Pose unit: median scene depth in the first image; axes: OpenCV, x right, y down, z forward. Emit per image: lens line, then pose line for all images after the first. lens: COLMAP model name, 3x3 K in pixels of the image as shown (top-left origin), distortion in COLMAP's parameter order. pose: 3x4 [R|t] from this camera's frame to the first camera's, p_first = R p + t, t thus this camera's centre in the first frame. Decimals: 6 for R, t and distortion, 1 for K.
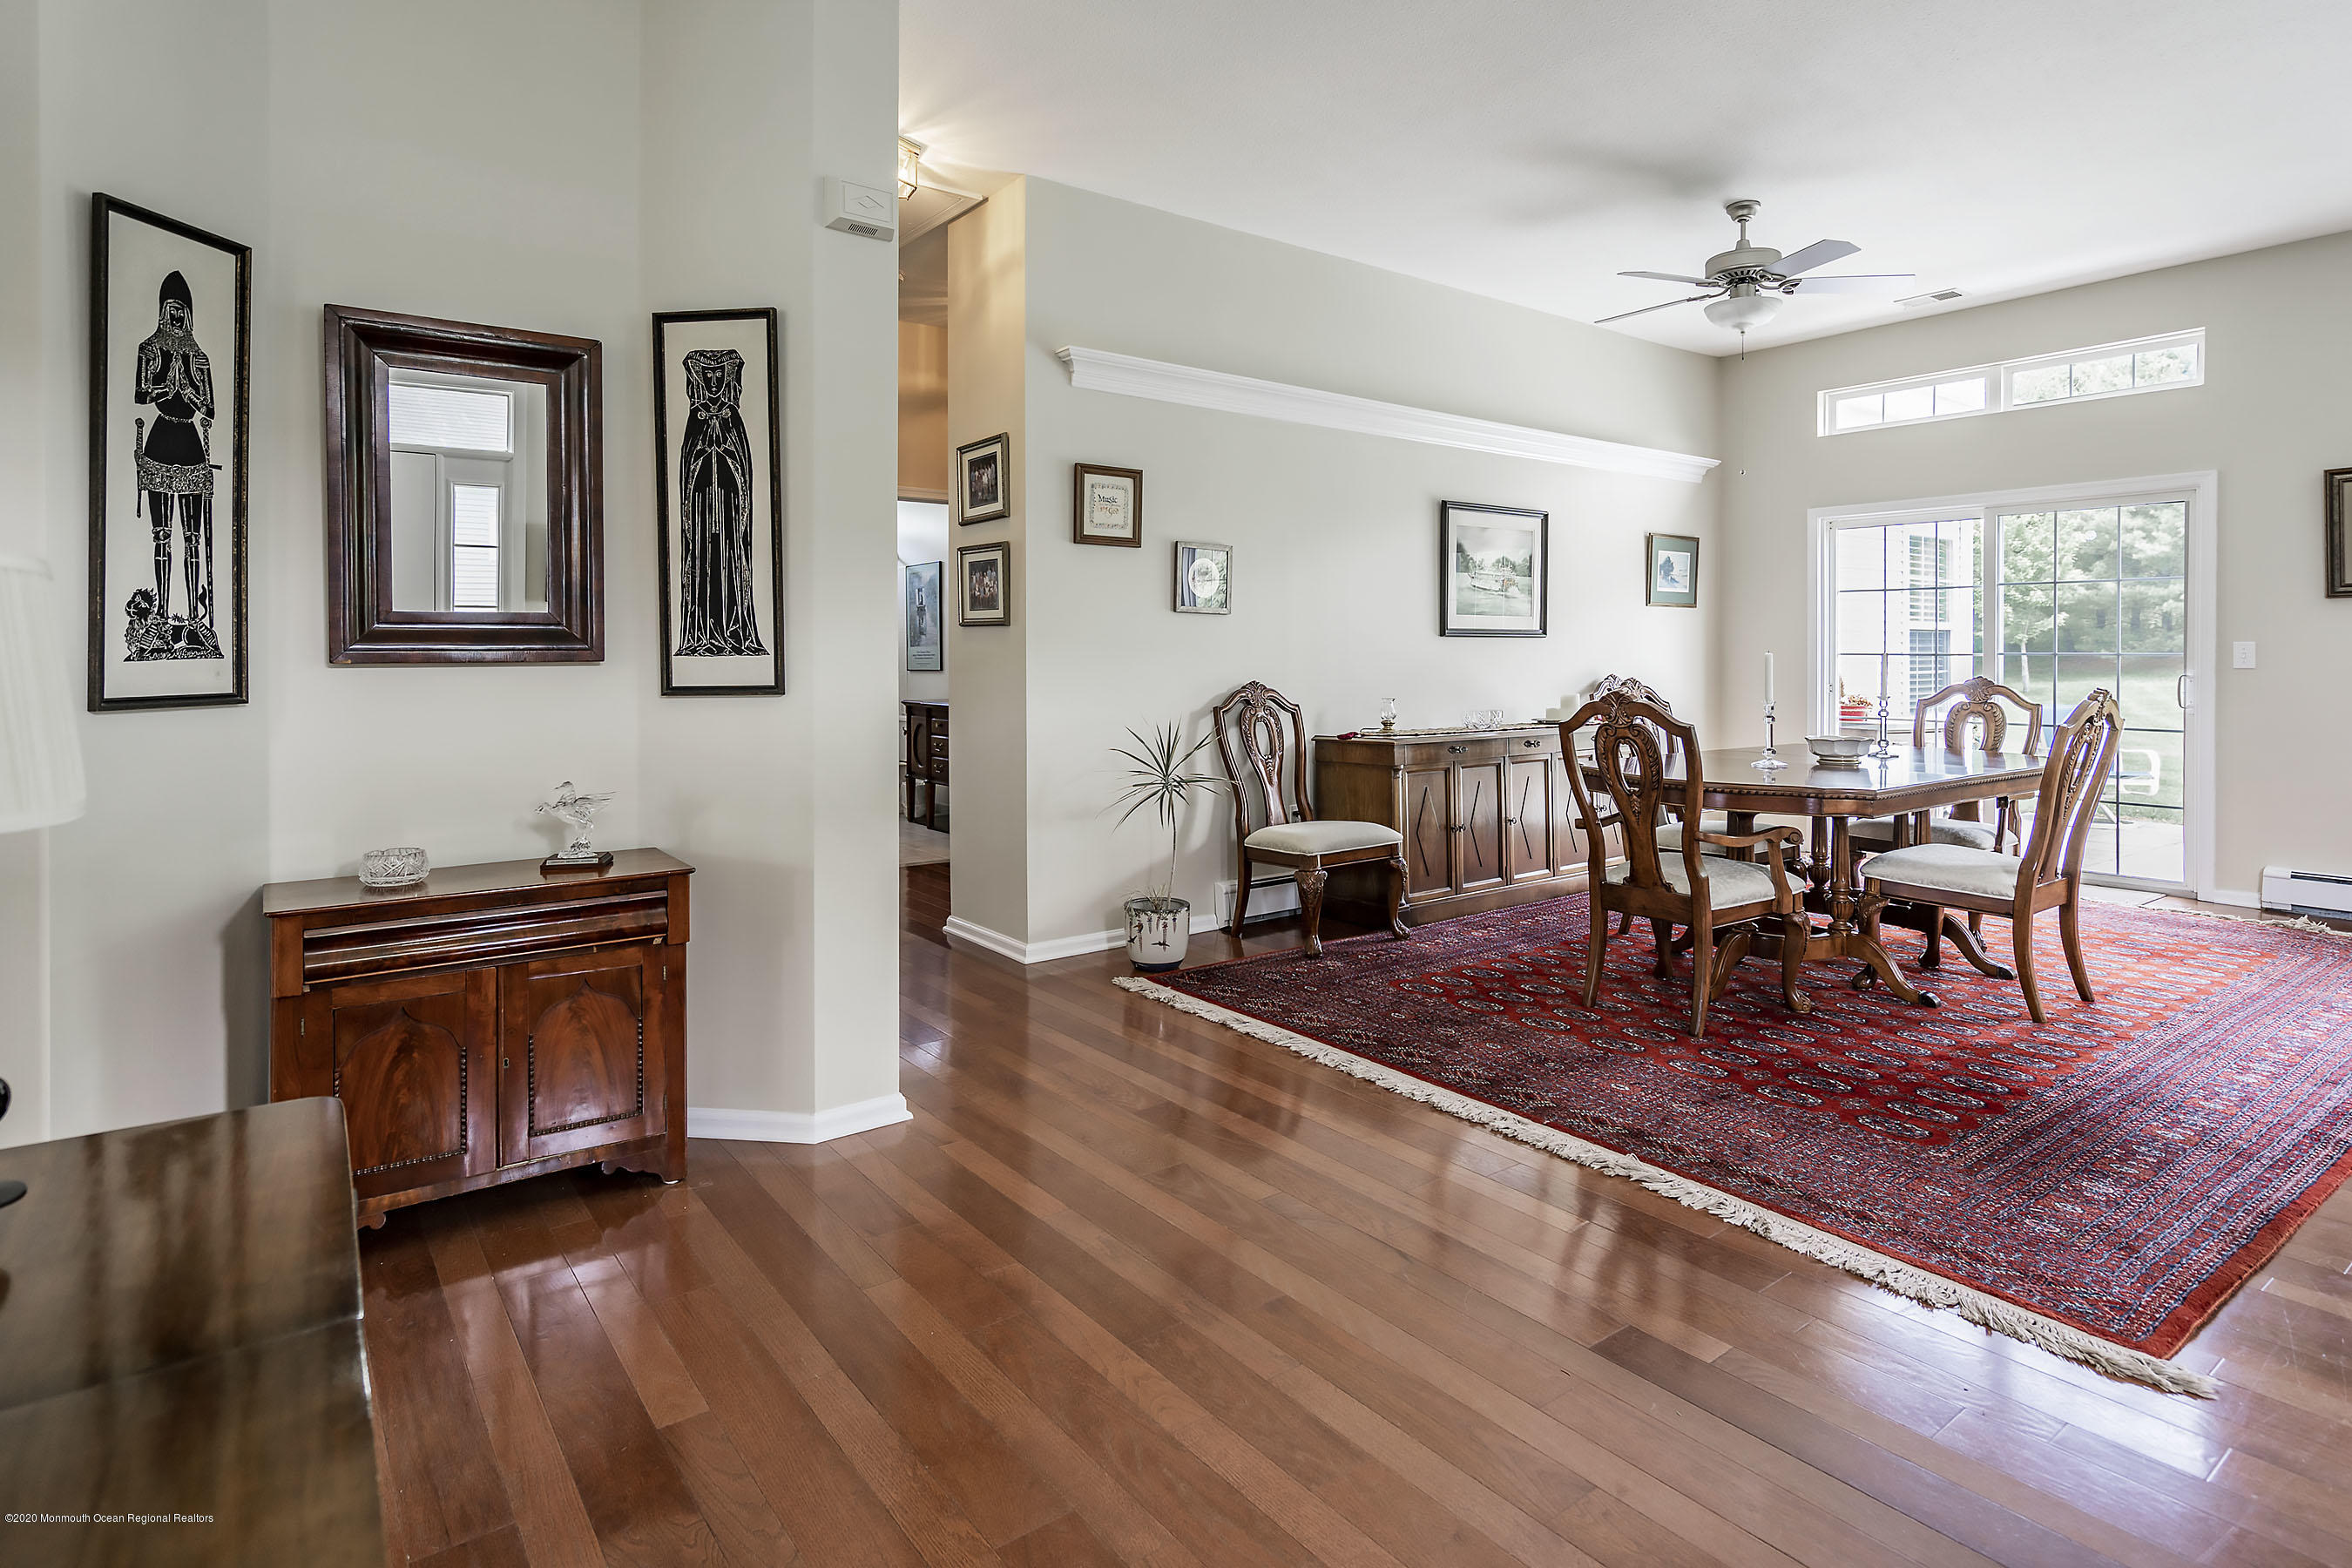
lens RADIAL K [[1233.6, 0, 1195.9], [0, 1233.6, 653.2], [0, 0, 1]] dist [0.004094, -0.000596]
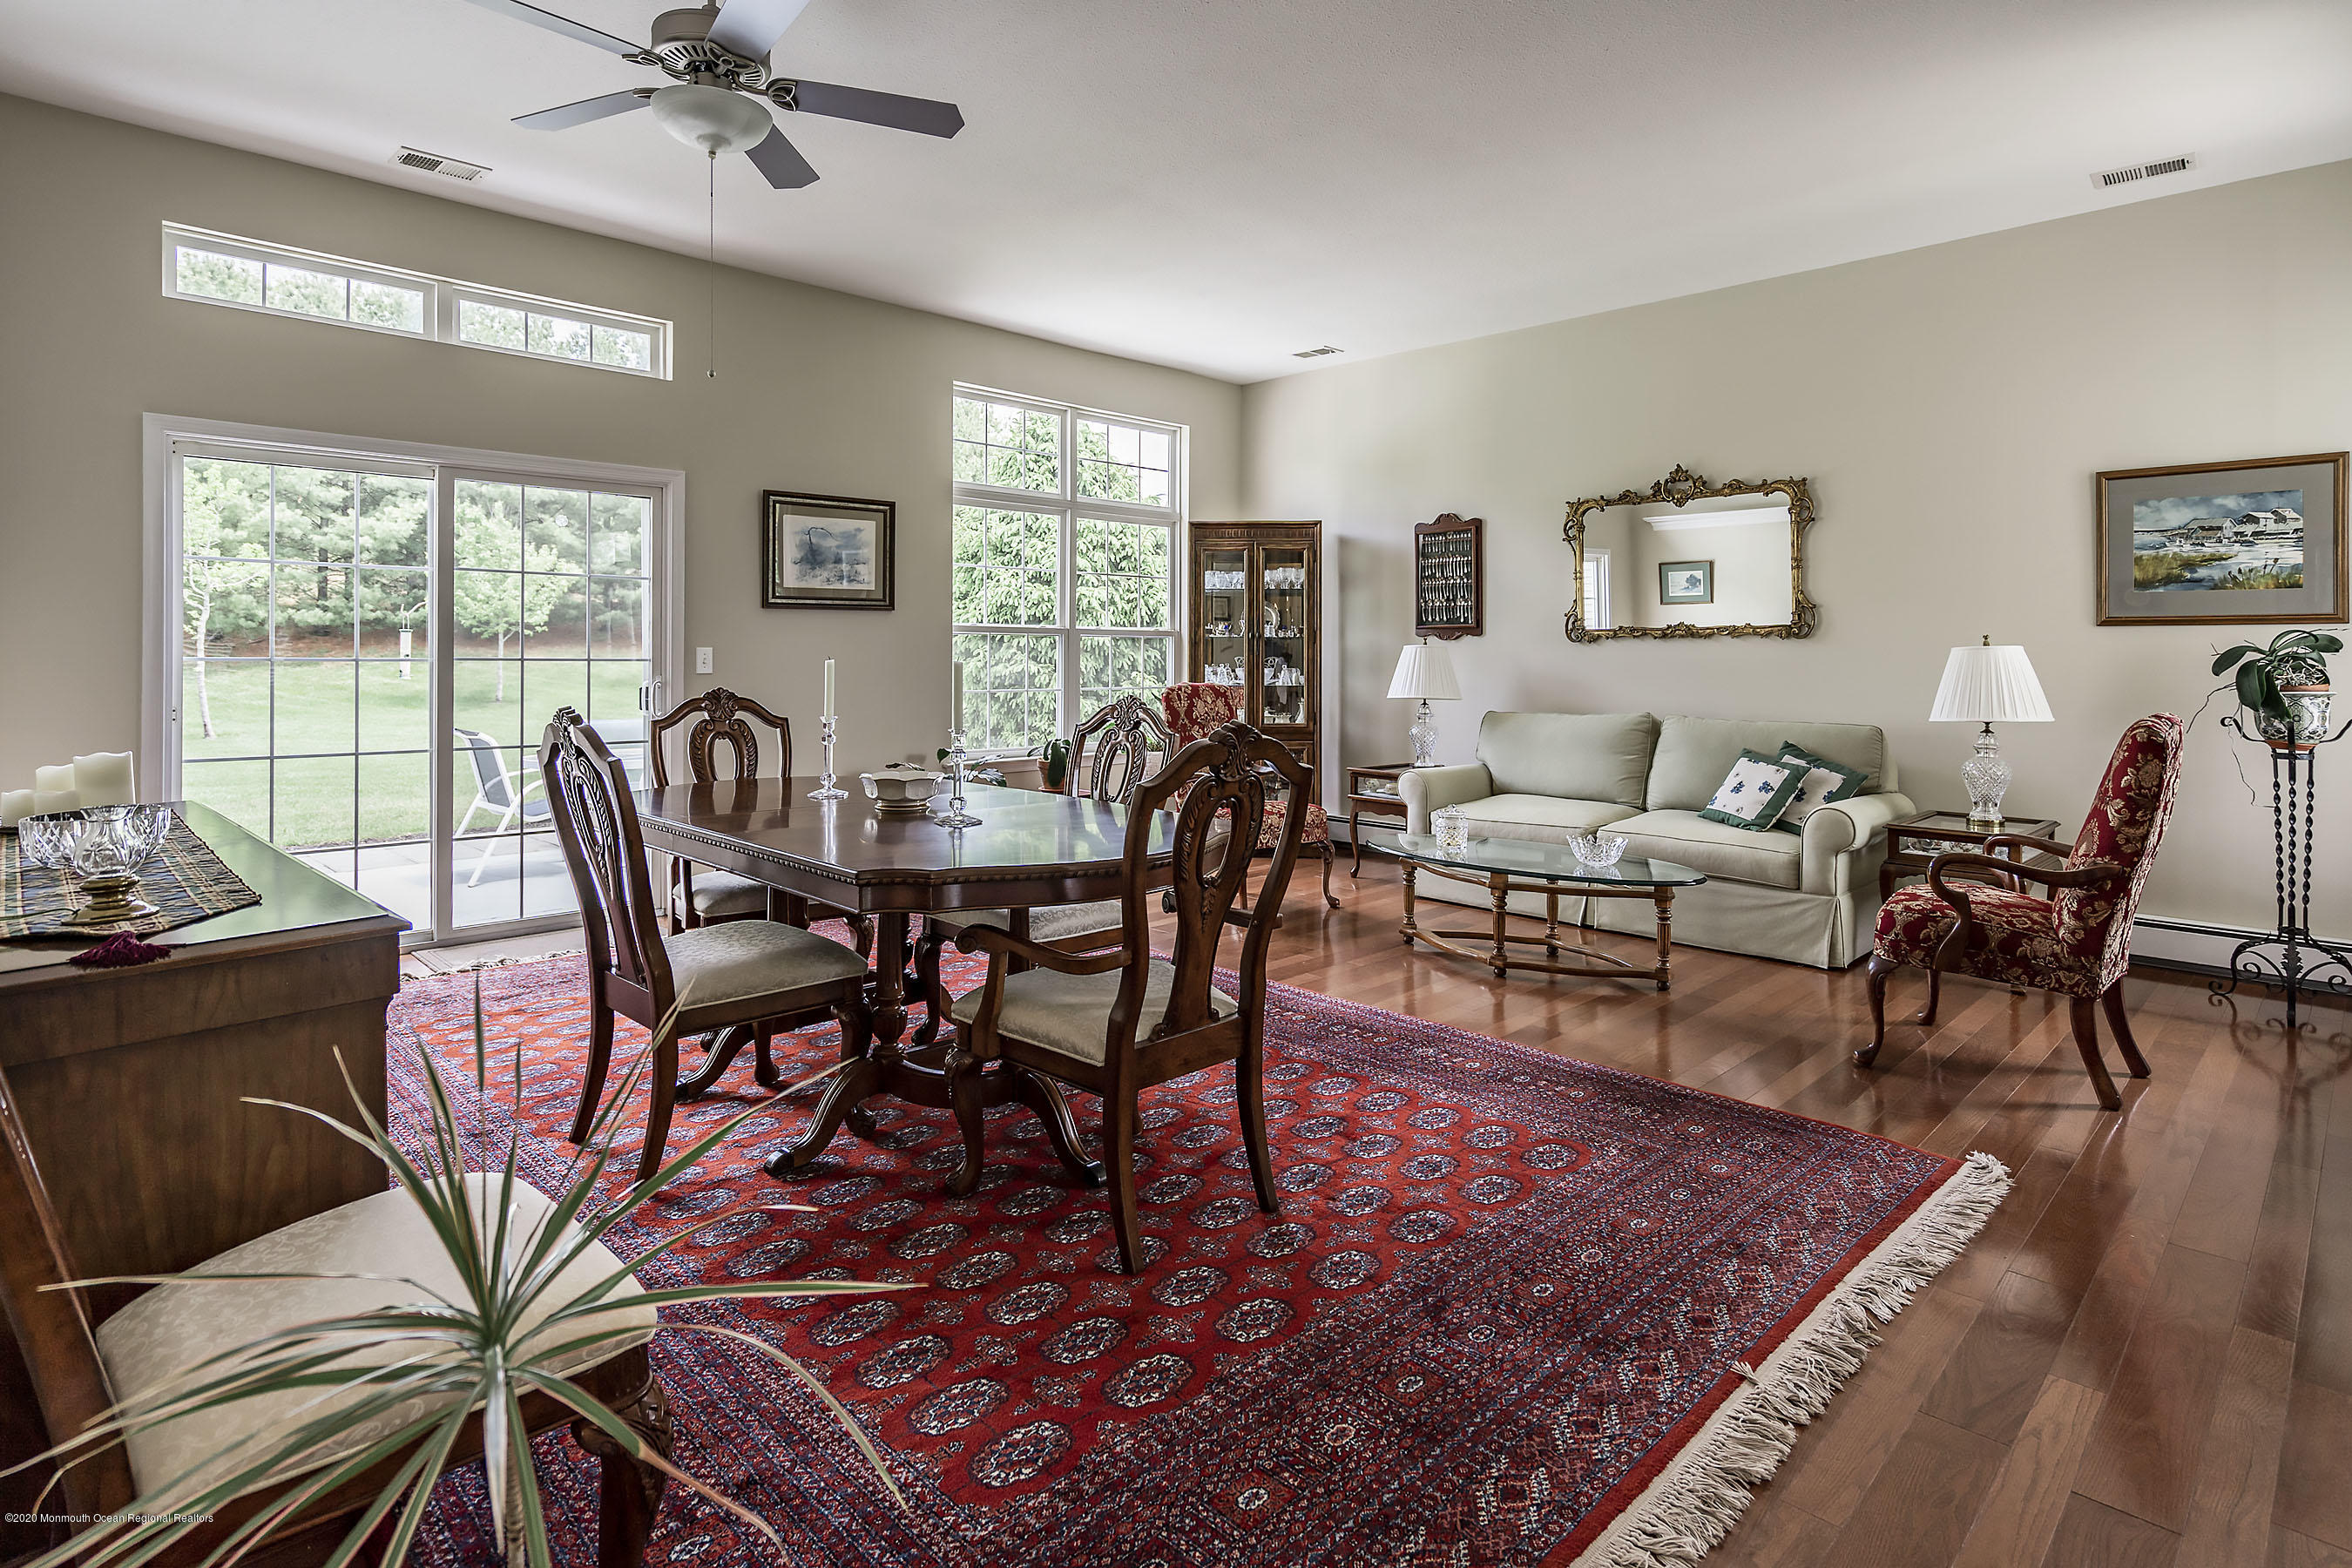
lens RADIAL K [[1200.0, 0, 1199.9], [0, 1200.0, 660.1], [0, 0, 1]] dist [0.002732, 0.001604]
pose [[-0.121963, -0.001863, 0.992533, -0.378425], [-0.003377, 0.999993, 0.001462, -0.002998], [-0.992529, -0.003173, -0.121968, 1.545024]]
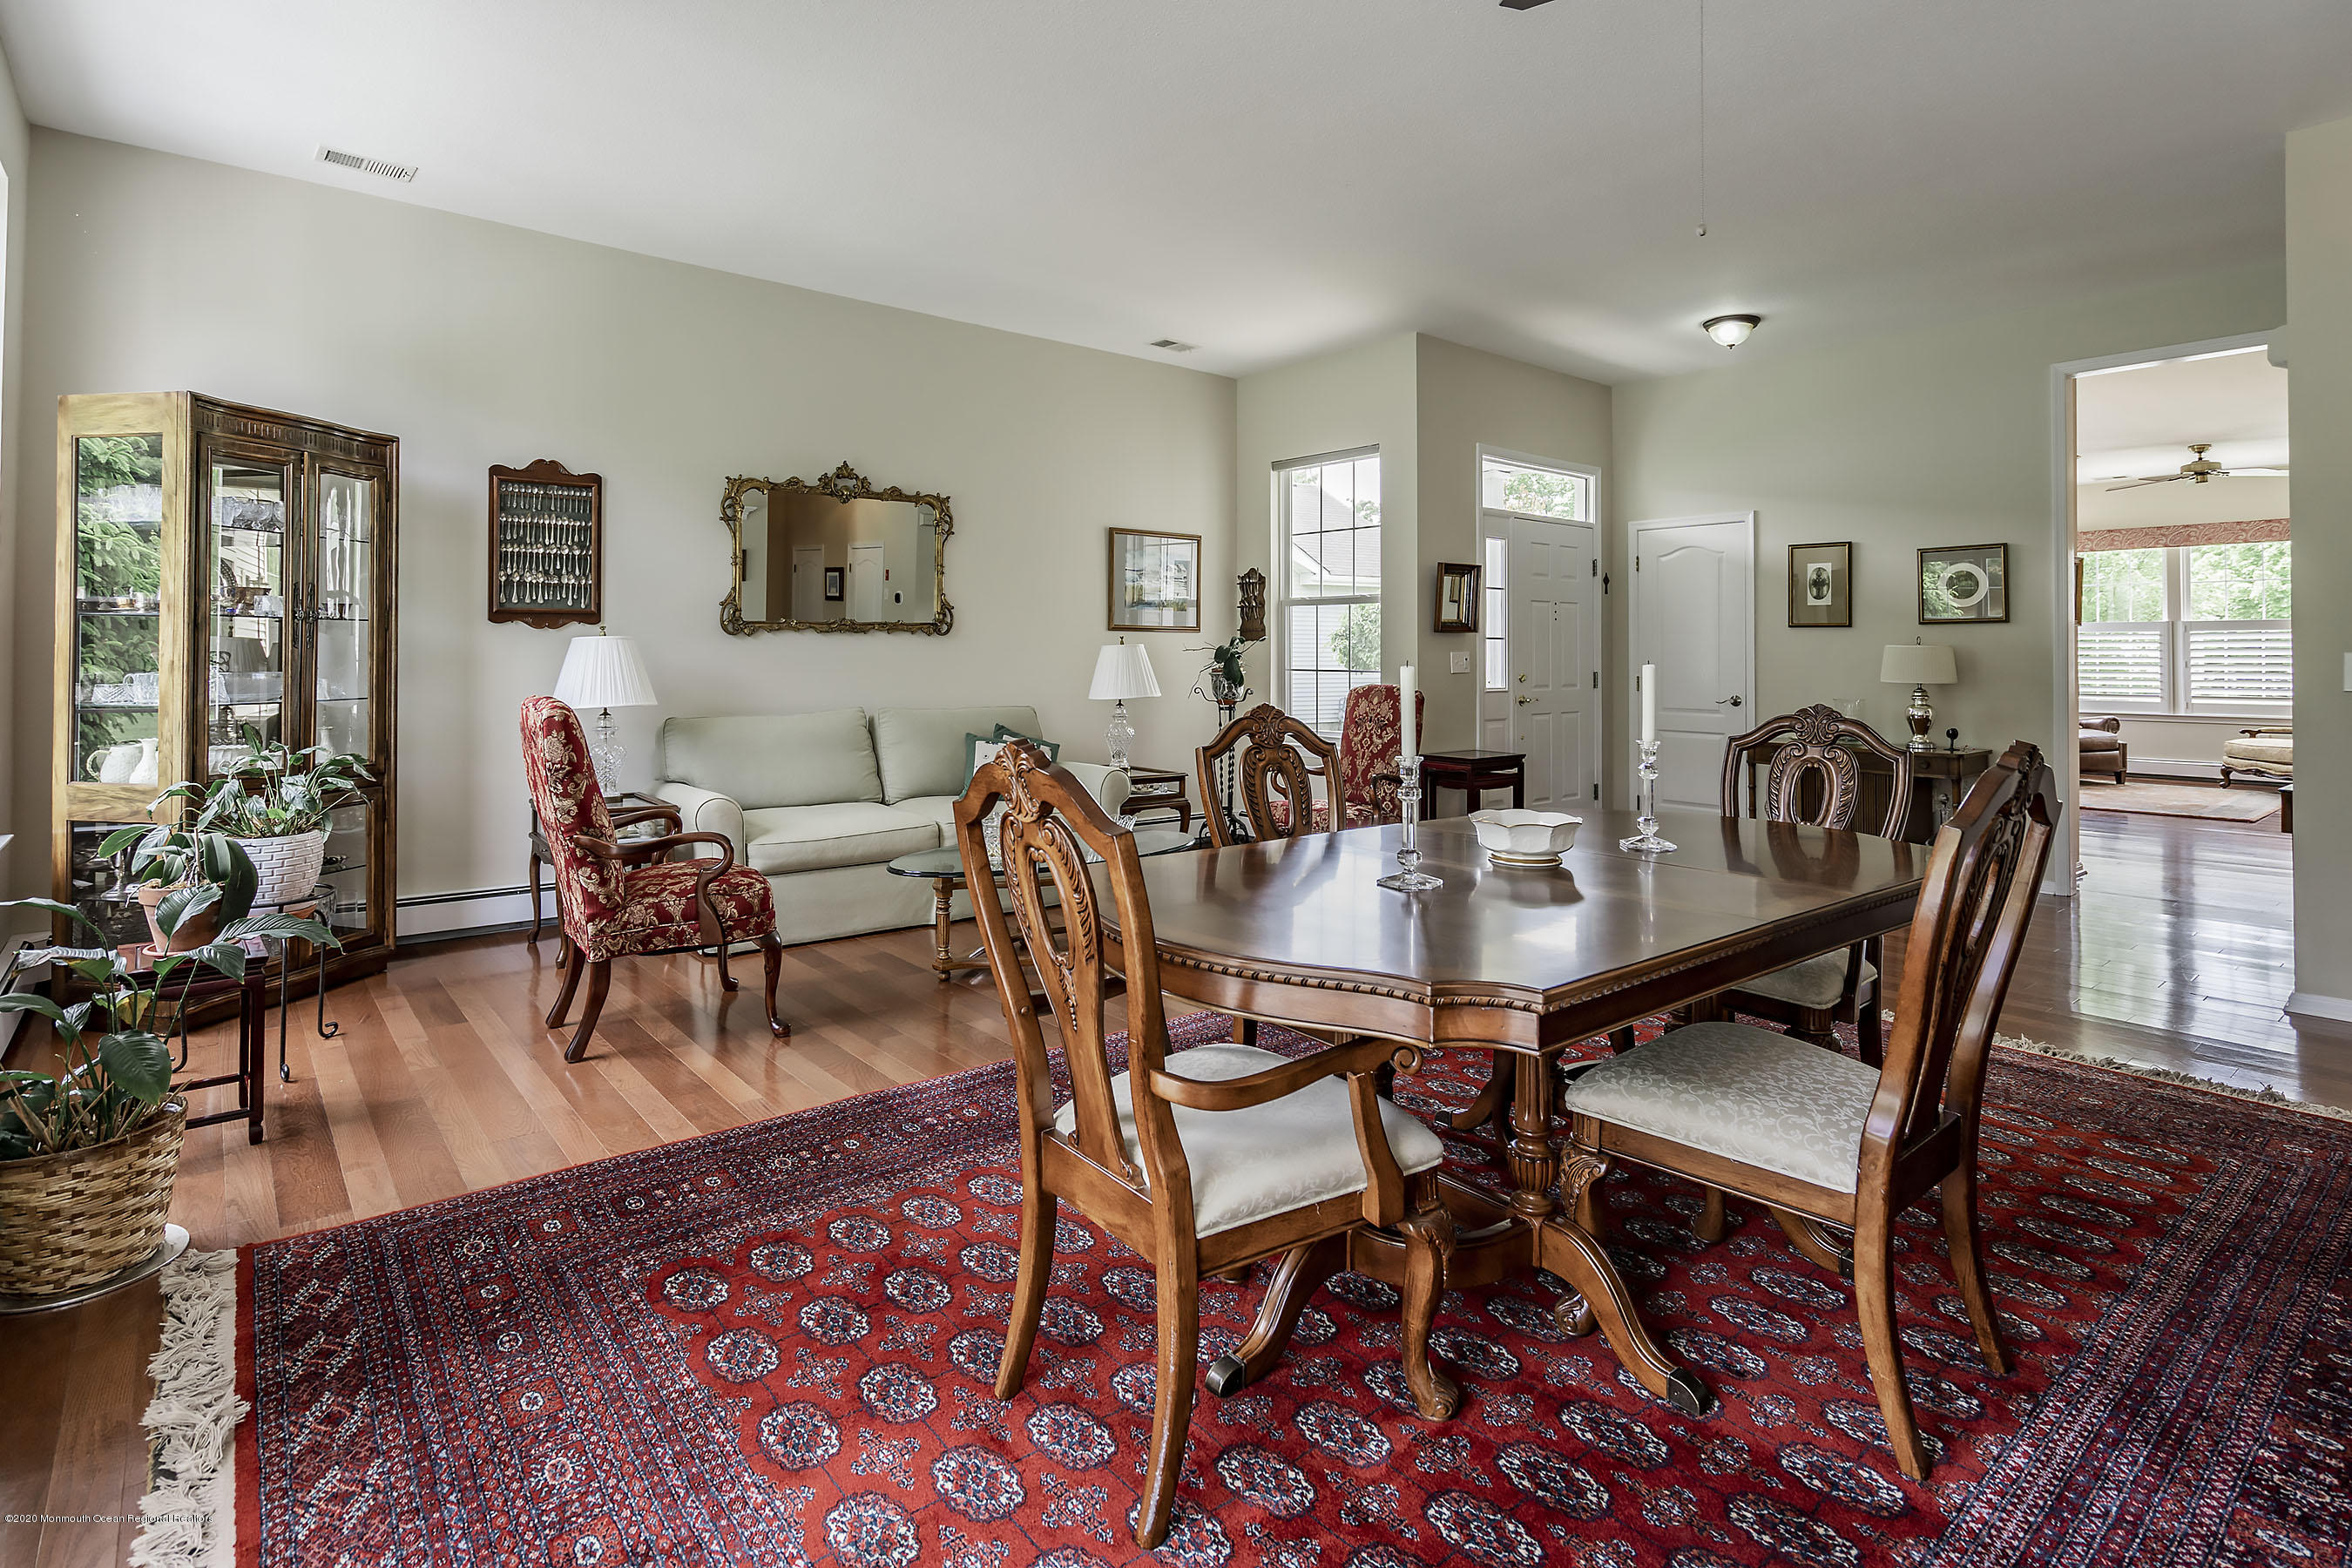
lens RADIAL K [[1200.0, 0, 1161.3], [0, 1200.0, 642.8], [0, 0, 1]] dist [0.002732, 0.001604]
pose [[-0.999224, -0.002693, -0.039289, 1.227988], [-0.002434, 0.999975, -0.006623, -0.011925], [0.039306, -0.006522, -0.999206, 2.666772]]
